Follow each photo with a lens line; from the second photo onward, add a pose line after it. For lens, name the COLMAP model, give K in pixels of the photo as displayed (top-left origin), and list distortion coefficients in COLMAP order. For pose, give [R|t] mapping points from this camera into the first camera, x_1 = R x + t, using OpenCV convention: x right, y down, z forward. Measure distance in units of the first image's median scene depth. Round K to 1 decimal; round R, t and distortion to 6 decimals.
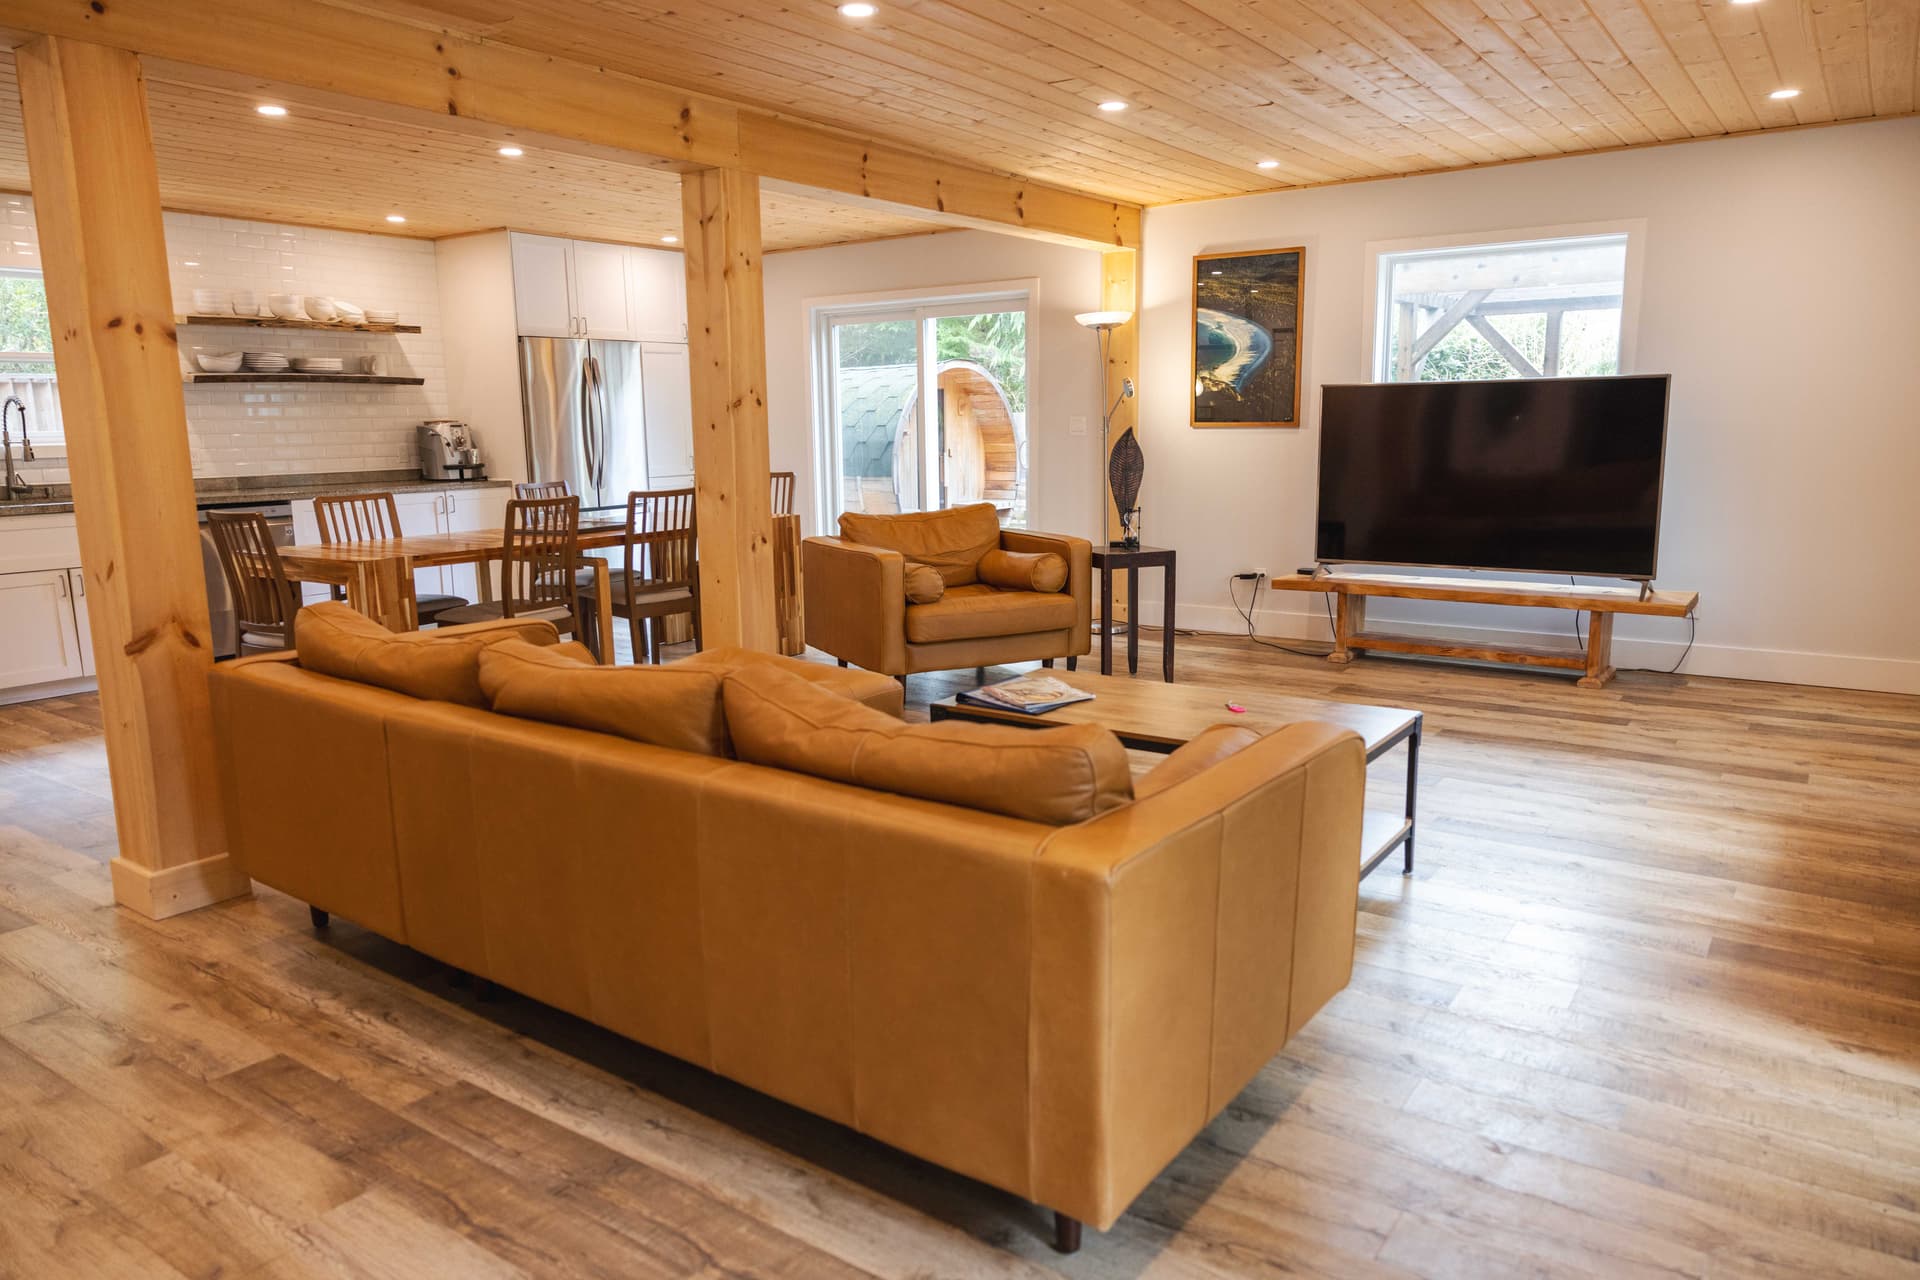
lens RADIAL K [[1282.2, 0, 960.0], [0, 1282.2, 640.0], [0, 0, 1]] dist [0.007966, 0.003390]
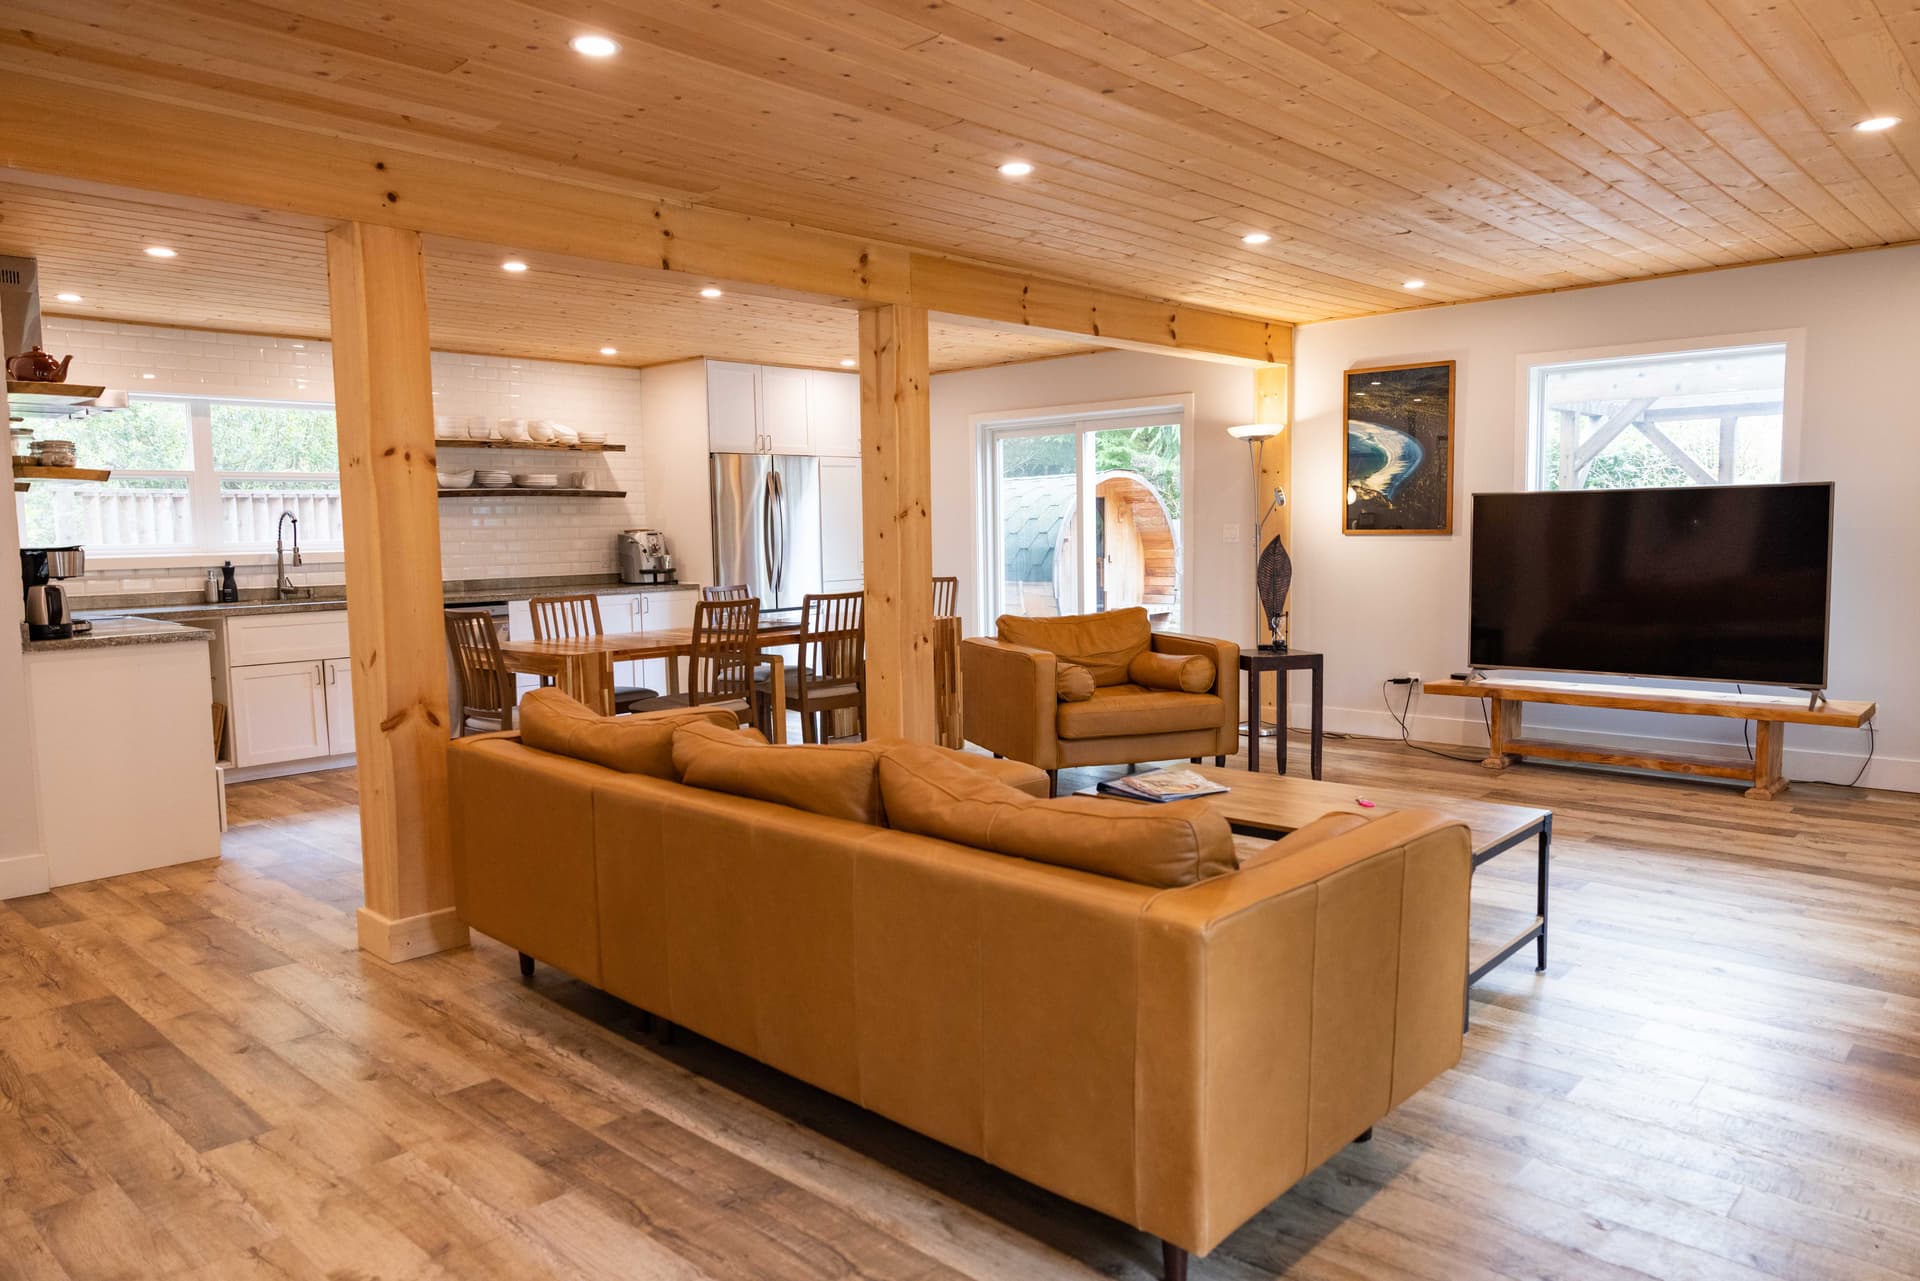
lens RADIAL K [[1282.2, 0, 960.0], [0, 1282.2, 640.5], [0, 0, 1]] dist [0.007966, 0.003390]
pose [[0.991494, 0.009409, -0.129814, 0.016617], [-0.019830, 0.996660, -0.079222, 0.007922], [0.128635, 0.081122, 0.988369, -0.063342]]
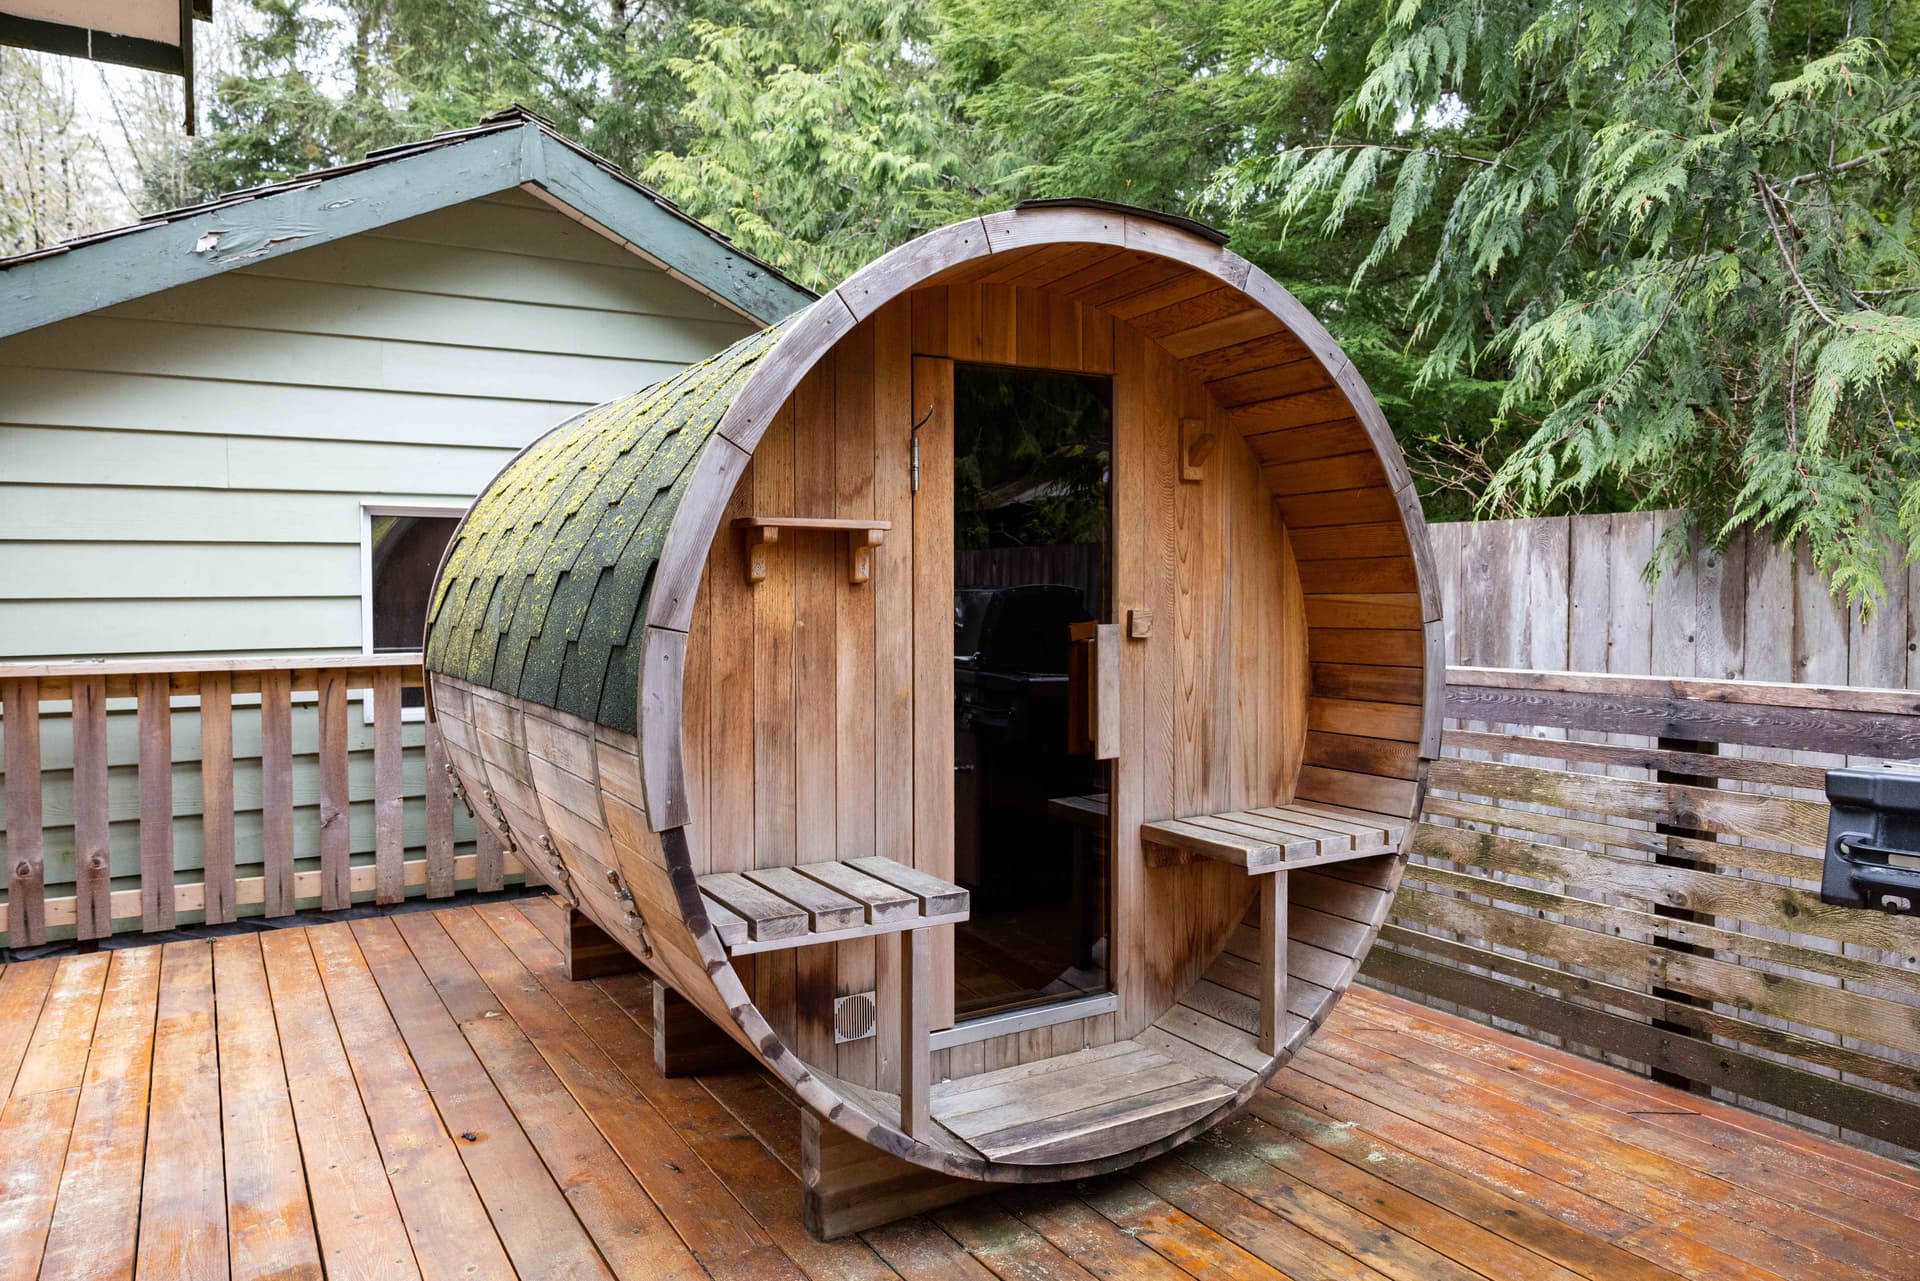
lens RADIAL K [[1282.2, 0, 960.0], [0, 1282.2, 640.5], [0, 0, 1]] dist [0.007966, 0.003390]
pose [[0.916882, 0.025676, -0.398332, 0.144146], [-0.077567, 0.990366, -0.114708, -0.259145], [0.391550, 0.136071, 0.910040, 1.756940]]
